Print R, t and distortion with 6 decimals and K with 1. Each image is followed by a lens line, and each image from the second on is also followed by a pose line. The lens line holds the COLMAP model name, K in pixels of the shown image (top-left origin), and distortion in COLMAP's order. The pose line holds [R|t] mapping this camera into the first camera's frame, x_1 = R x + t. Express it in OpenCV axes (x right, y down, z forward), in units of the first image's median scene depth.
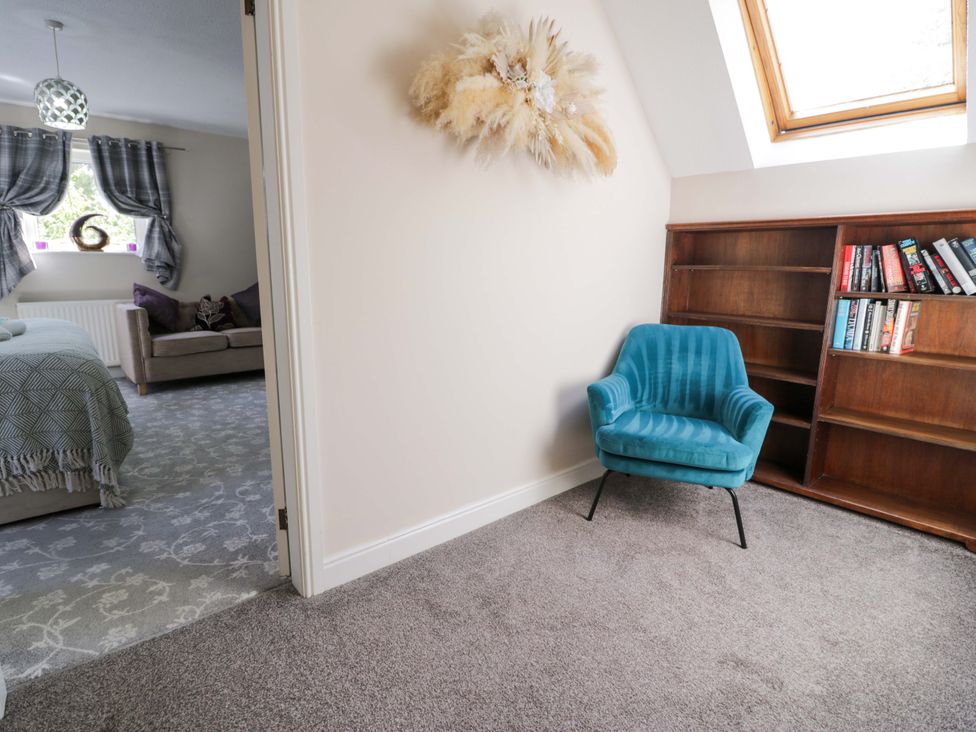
lens RADIAL K [[505.4, 0, 487.5], [0, 505.4, 361.6], [0, 0, 1]] dist [-0.003041, -0.009177]
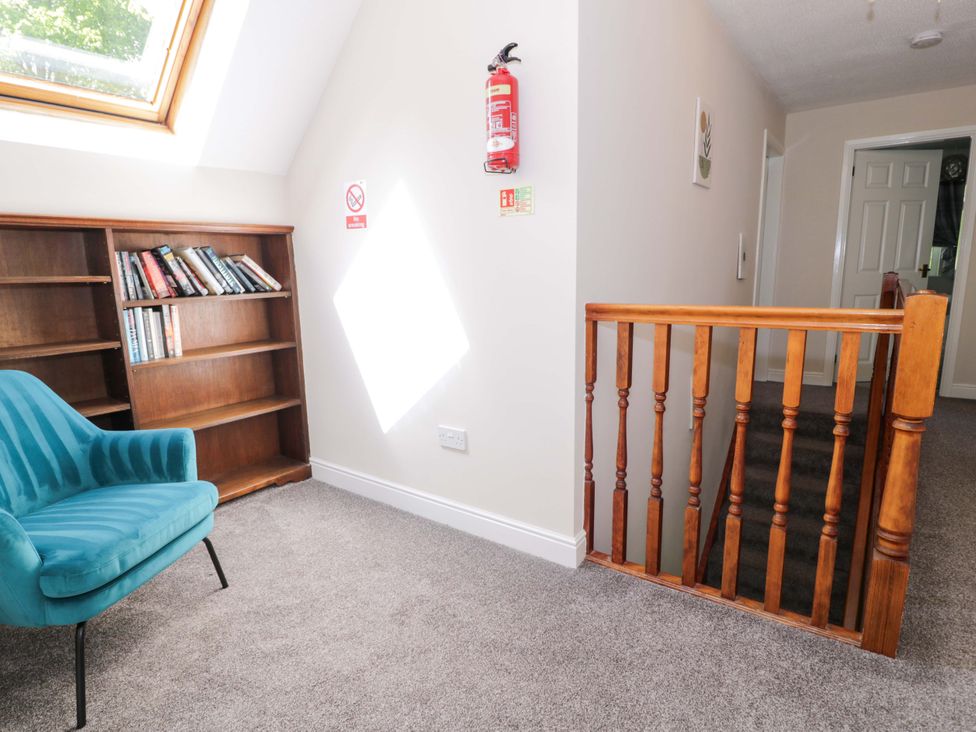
lens RADIAL K [[535.7, 0, 486.5], [0, 535.7, 366.3], [0, 0, 1]] dist [0.001690, 0.000040]
pose [[-0.214129, -0.180326, 0.960016, -0.391633], [0.206600, 0.952217, 0.224943, -0.110097], [-0.954707, 0.246506, -0.166642, 0.561426]]
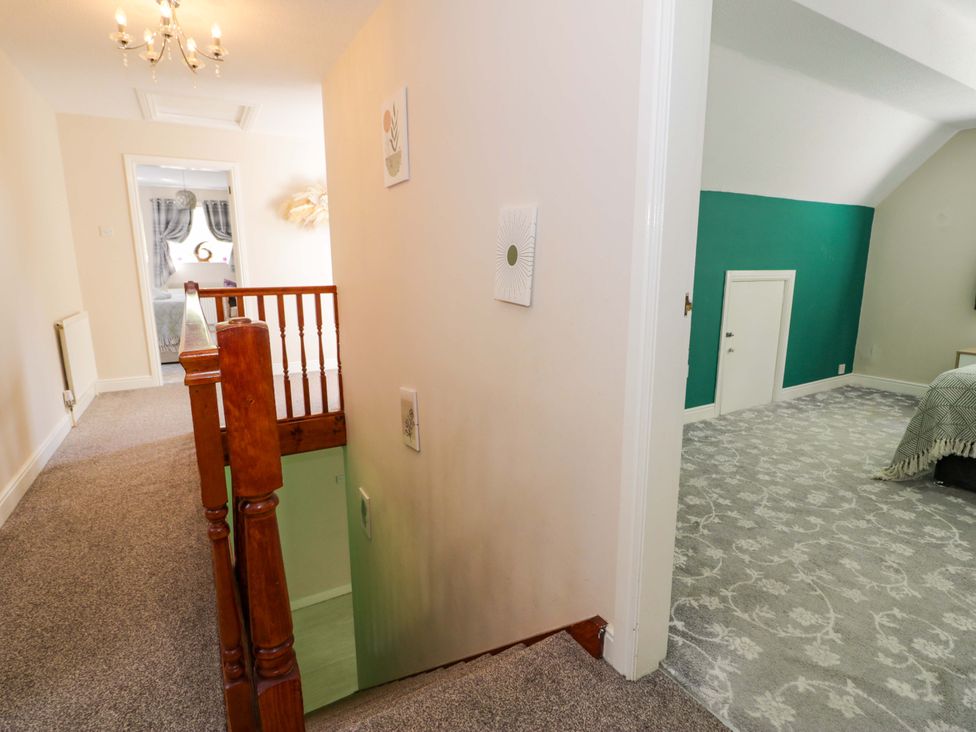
lens RADIAL K [[505.4, 0, 487.2], [0, 505.4, 366.9], [0, 0, 1]] dist [-0.003041, -0.009177]
pose [[0.982644, 0.023296, -0.184034, 0.651822], [-0.021662, 0.999706, 0.010882, 0.137672], [0.184233, -0.006707, 0.982860, -0.703636]]
